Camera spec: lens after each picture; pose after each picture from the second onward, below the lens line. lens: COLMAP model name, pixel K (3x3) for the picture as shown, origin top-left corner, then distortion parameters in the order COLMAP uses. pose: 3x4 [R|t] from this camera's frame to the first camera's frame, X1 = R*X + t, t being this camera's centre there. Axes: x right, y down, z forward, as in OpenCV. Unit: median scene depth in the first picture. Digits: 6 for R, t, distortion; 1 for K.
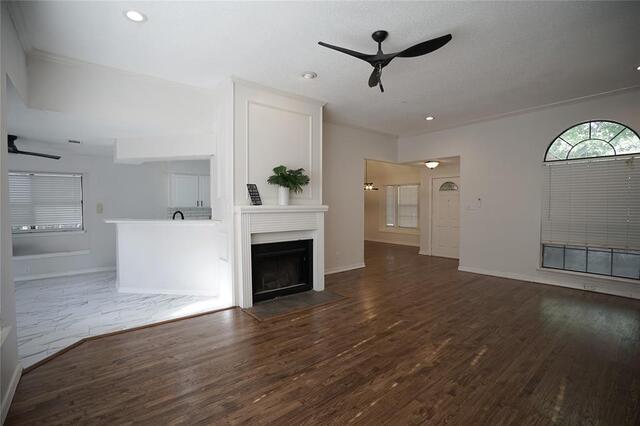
lens RADIAL K [[292.1, 0, 320.0], [0, 292.1, 213.0], [0, 0, 1]] dist [-0.054308, 0.017292]
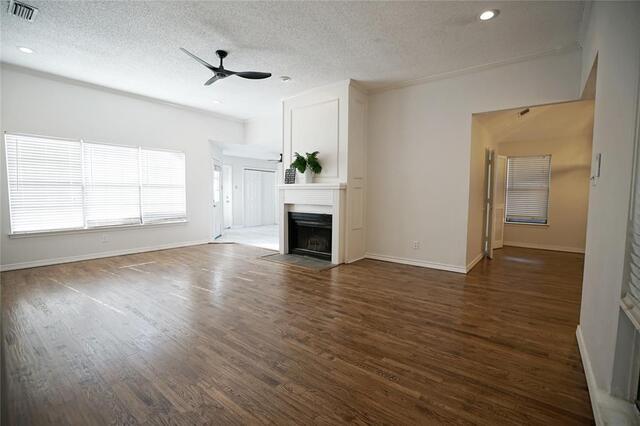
lens RADIAL K [[292.1, 0, 320.0], [0, 292.1, 213.0], [0, 0, 1]] dist [-0.054308, 0.017292]
pose [[0.213649, 0.063915, -0.974818, 1.099107], [-0.039343, 0.997611, 0.056786, 0.024482], [0.976118, 0.026220, 0.215653, 0.777048]]
